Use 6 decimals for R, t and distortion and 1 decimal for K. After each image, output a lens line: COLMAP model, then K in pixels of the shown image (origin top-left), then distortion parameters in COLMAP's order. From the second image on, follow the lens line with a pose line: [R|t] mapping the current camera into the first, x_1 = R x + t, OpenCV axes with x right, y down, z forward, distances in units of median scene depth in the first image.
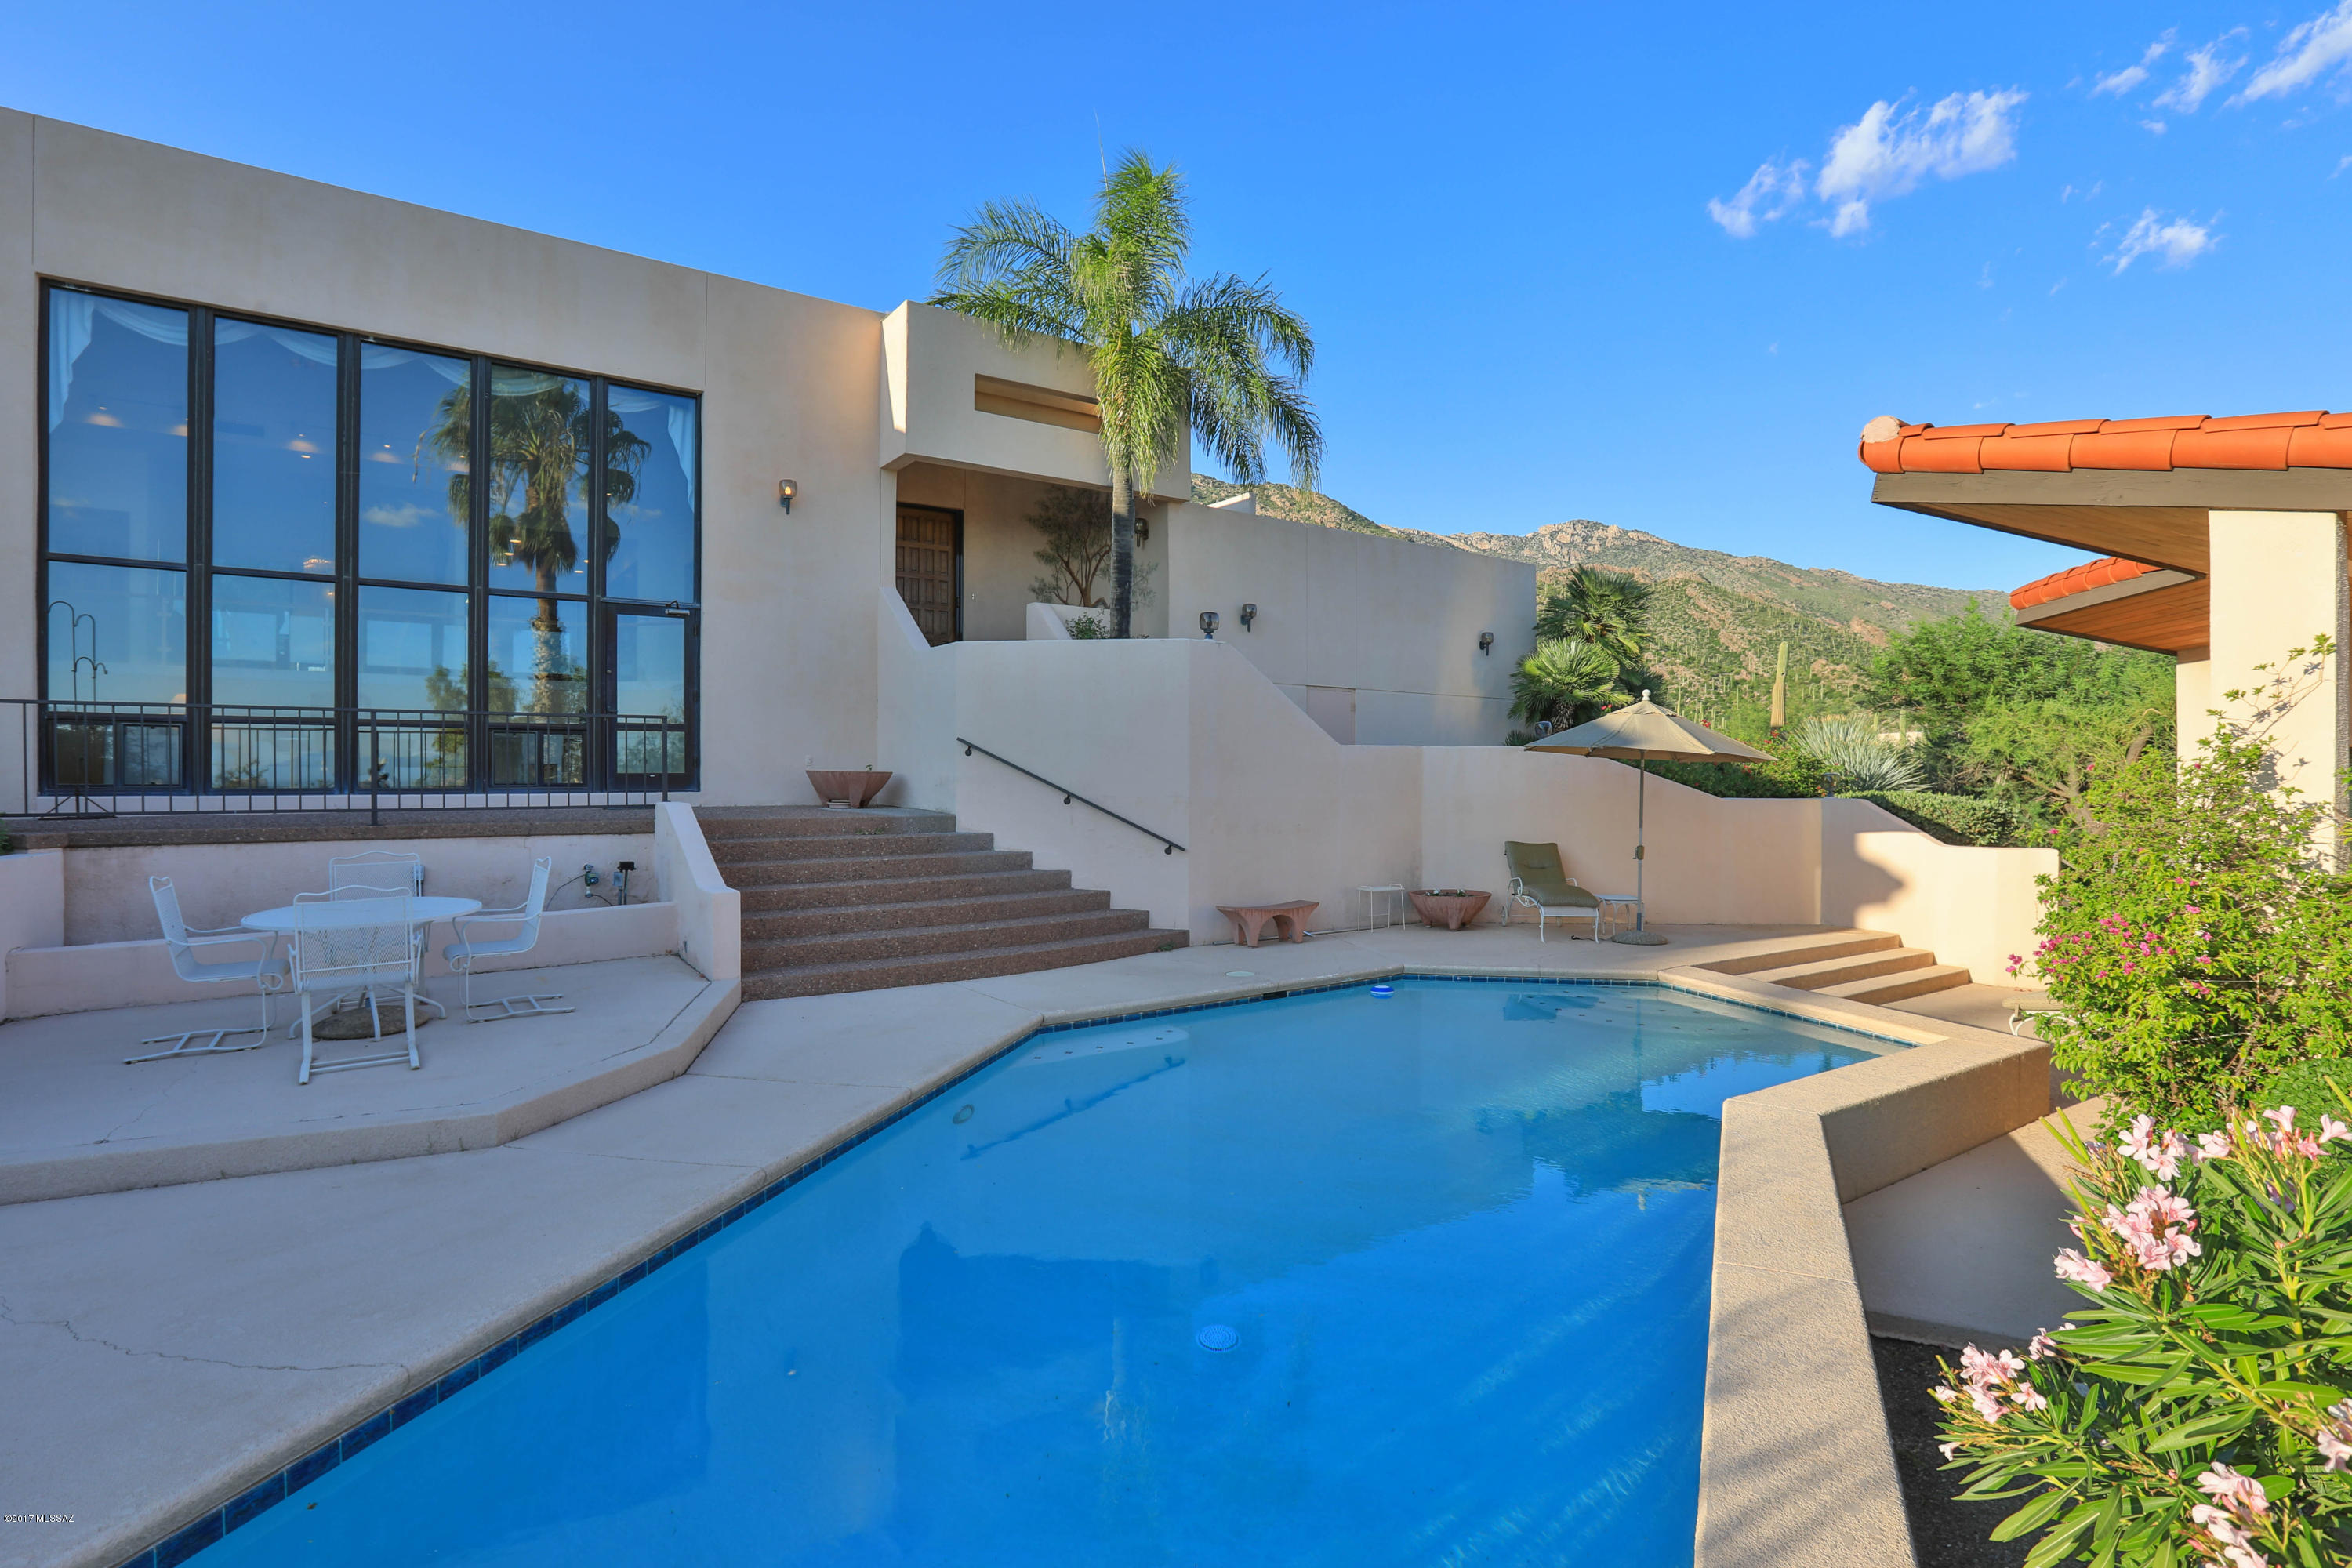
lens RADIAL K [[1096.0, 0, 1176.0], [0, 1096.0, 784.0], [0, 0, 1]] dist [0.000877, 0.000481]
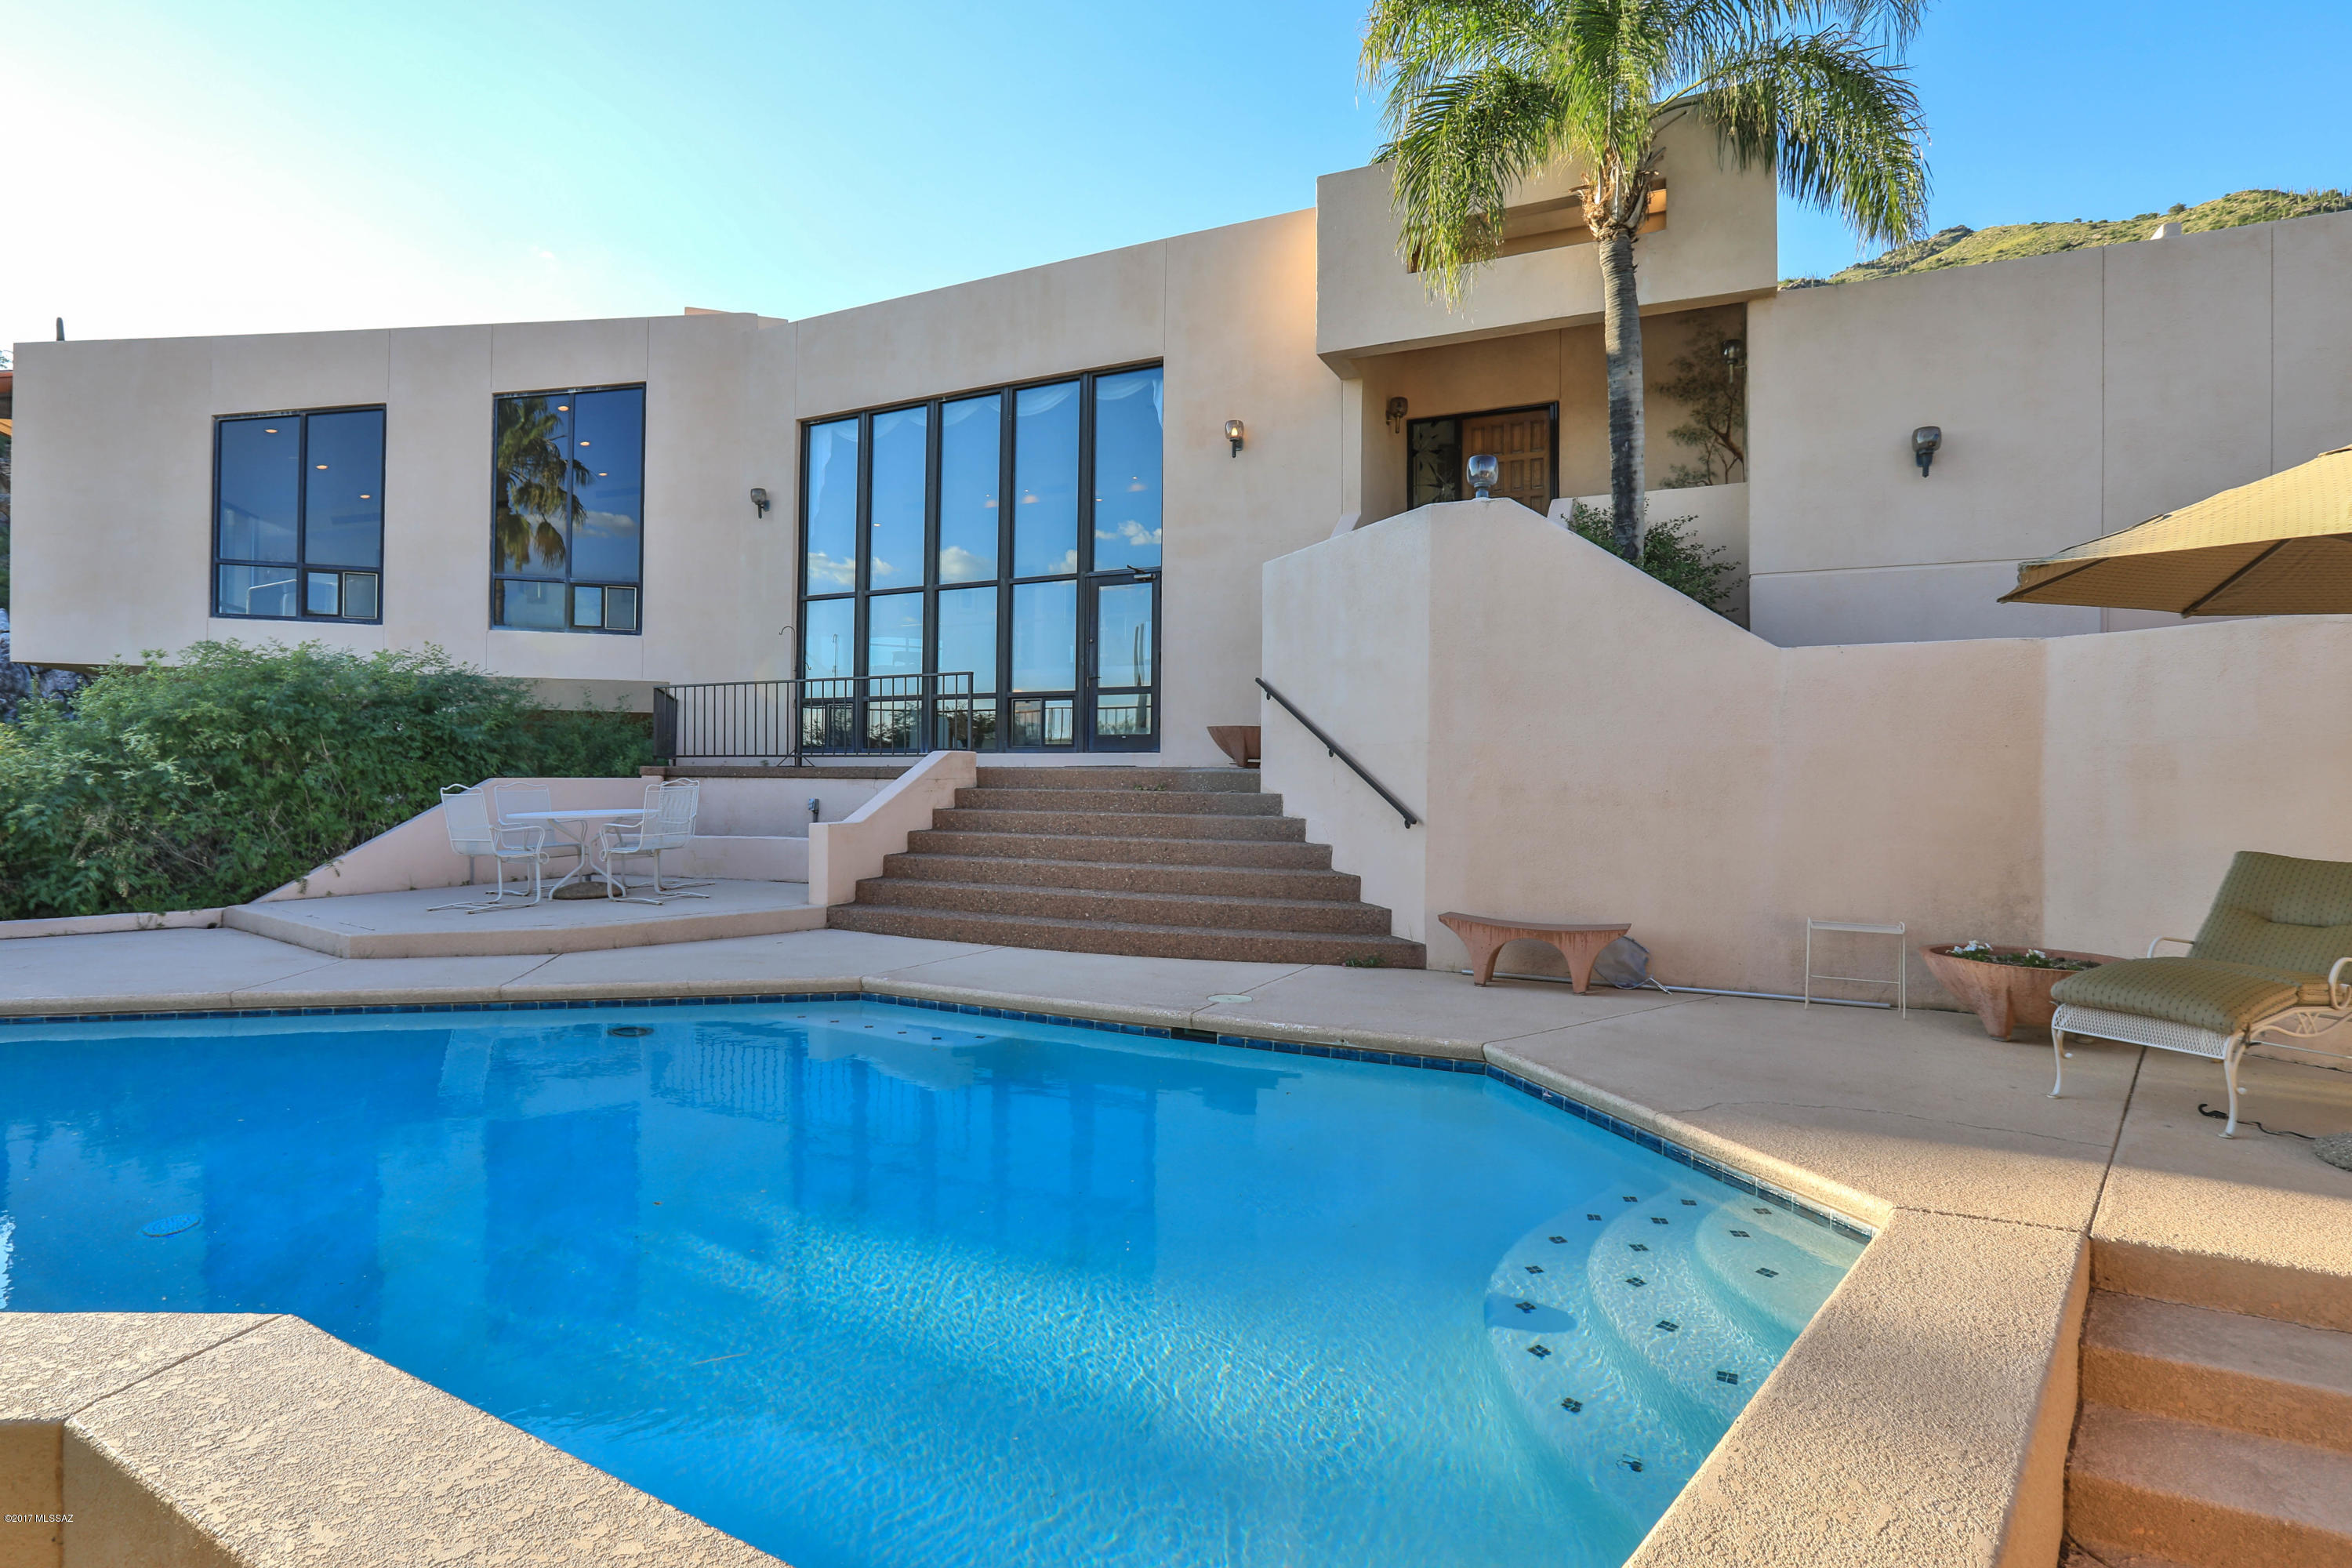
lens RADIAL K [[1130.0, 0, 1176.0], [0, 1130.0, 784.0], [0, 0, 1]] dist [-0.033307, 0.000655]
pose [[0.525470, 0.012066, -0.850727, 0.504816], [-0.014473, 0.999882, 0.005242, 0.034394], [0.850689, 0.009558, 0.525582, 0.507924]]
